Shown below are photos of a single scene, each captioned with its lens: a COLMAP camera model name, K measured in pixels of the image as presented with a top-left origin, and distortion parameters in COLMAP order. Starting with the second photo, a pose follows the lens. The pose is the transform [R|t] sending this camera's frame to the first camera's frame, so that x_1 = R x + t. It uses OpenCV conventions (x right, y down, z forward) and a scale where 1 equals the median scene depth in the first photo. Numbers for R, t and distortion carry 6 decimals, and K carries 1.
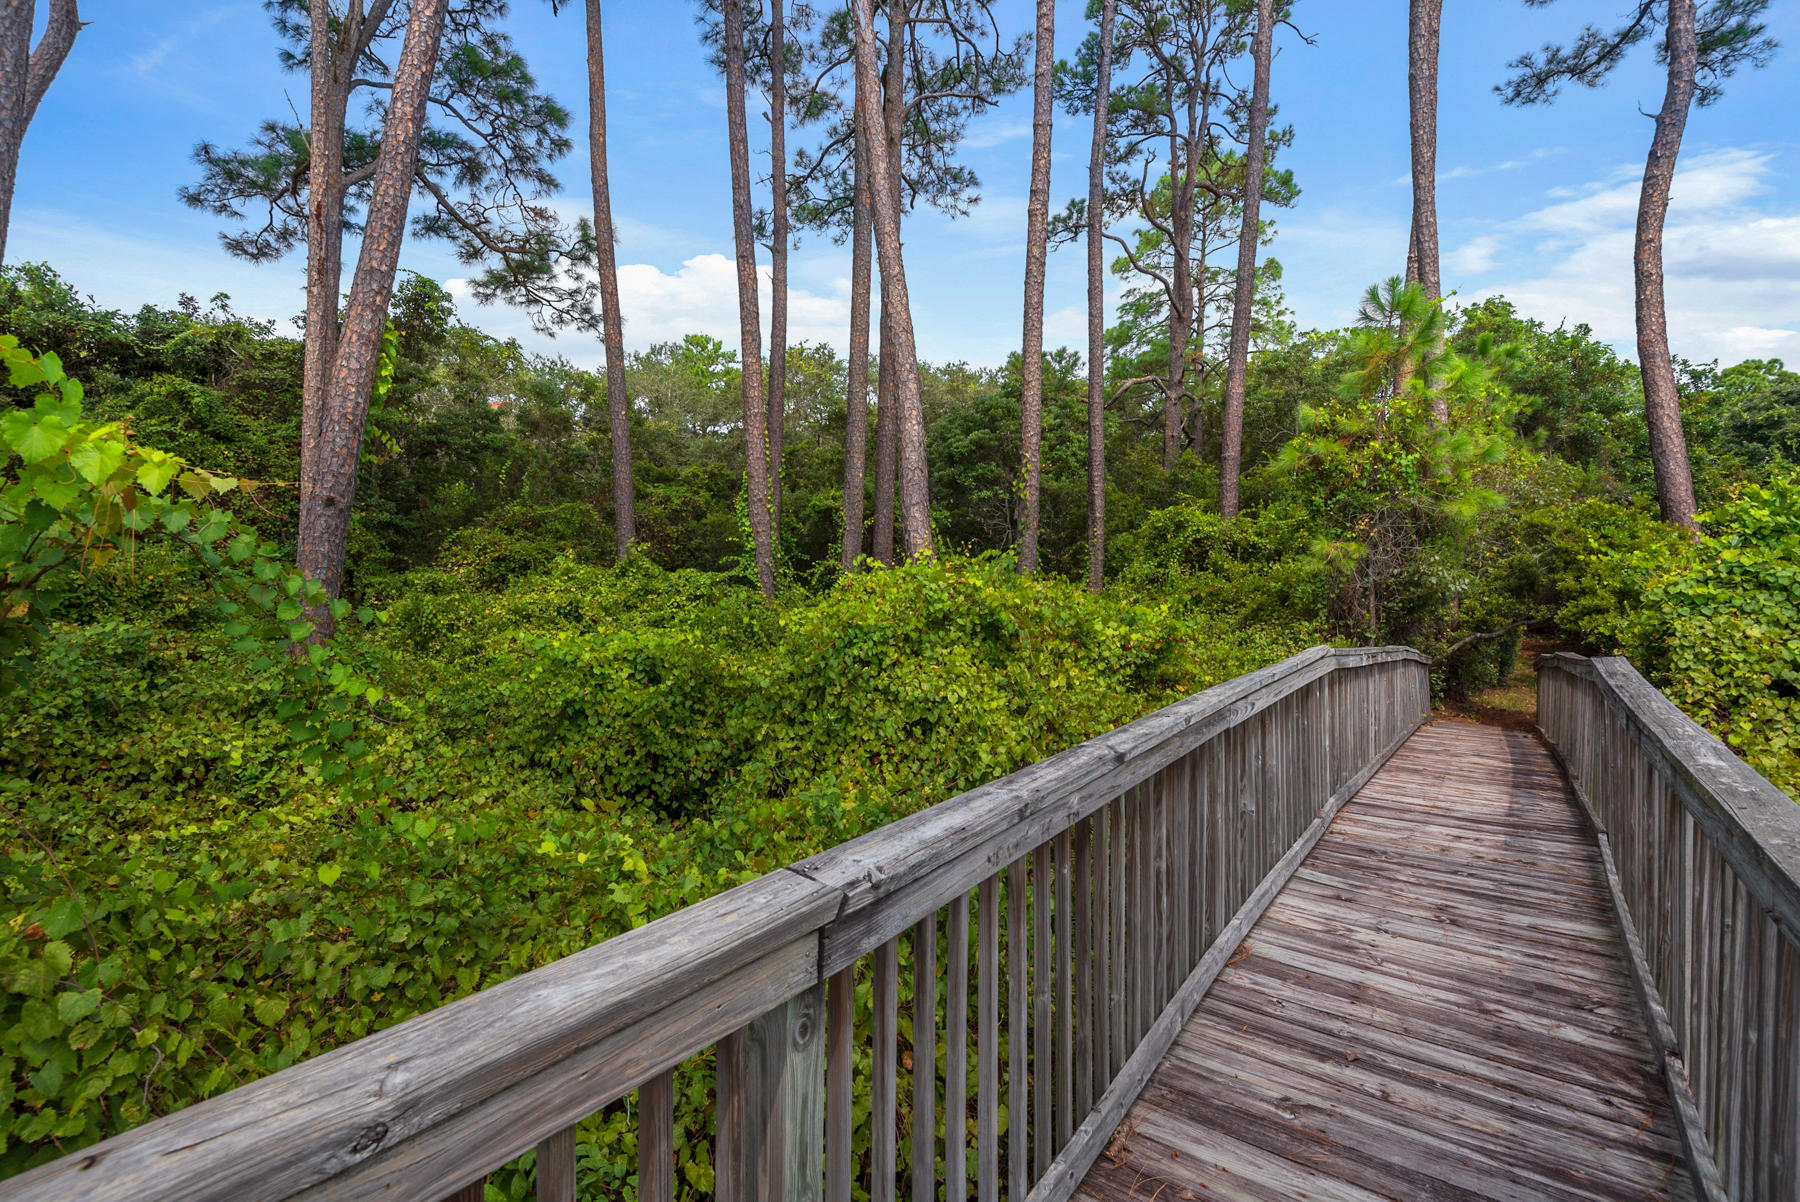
lens RADIAL K [[804.8, 0, 896.9], [0, 804.8, 586.9], [0, 0, 1]] dist [0.023544, -0.013558]
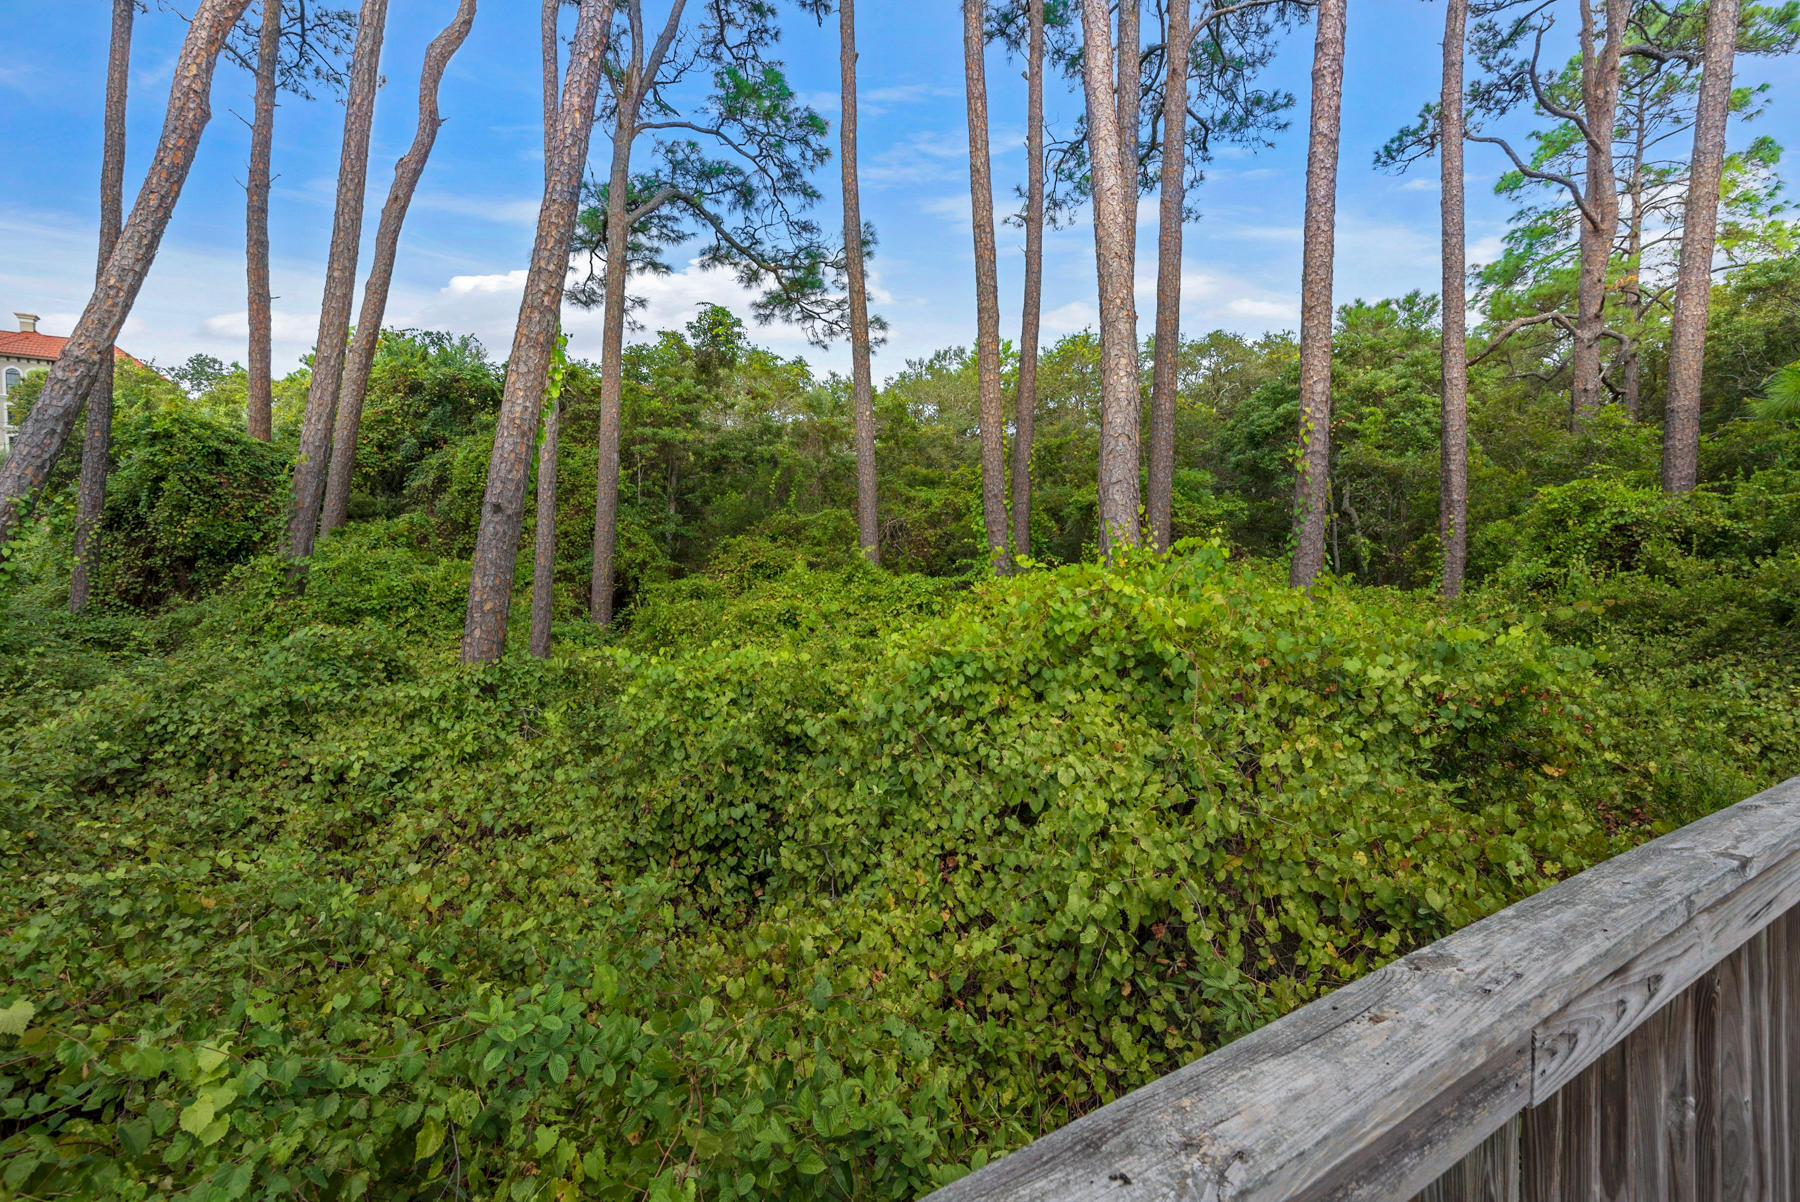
lens RADIAL K [[804.8, 0, 900.1], [0, 804.8, 593.0], [0, 0, 1]] dist [0.023544, -0.013558]
pose [[0.928415, 0.001181, -0.371543, 0.053279], [-0.000868, 0.999999, 0.001010, -0.000938], [0.371544, -0.000615, 0.928415, 0.111946]]
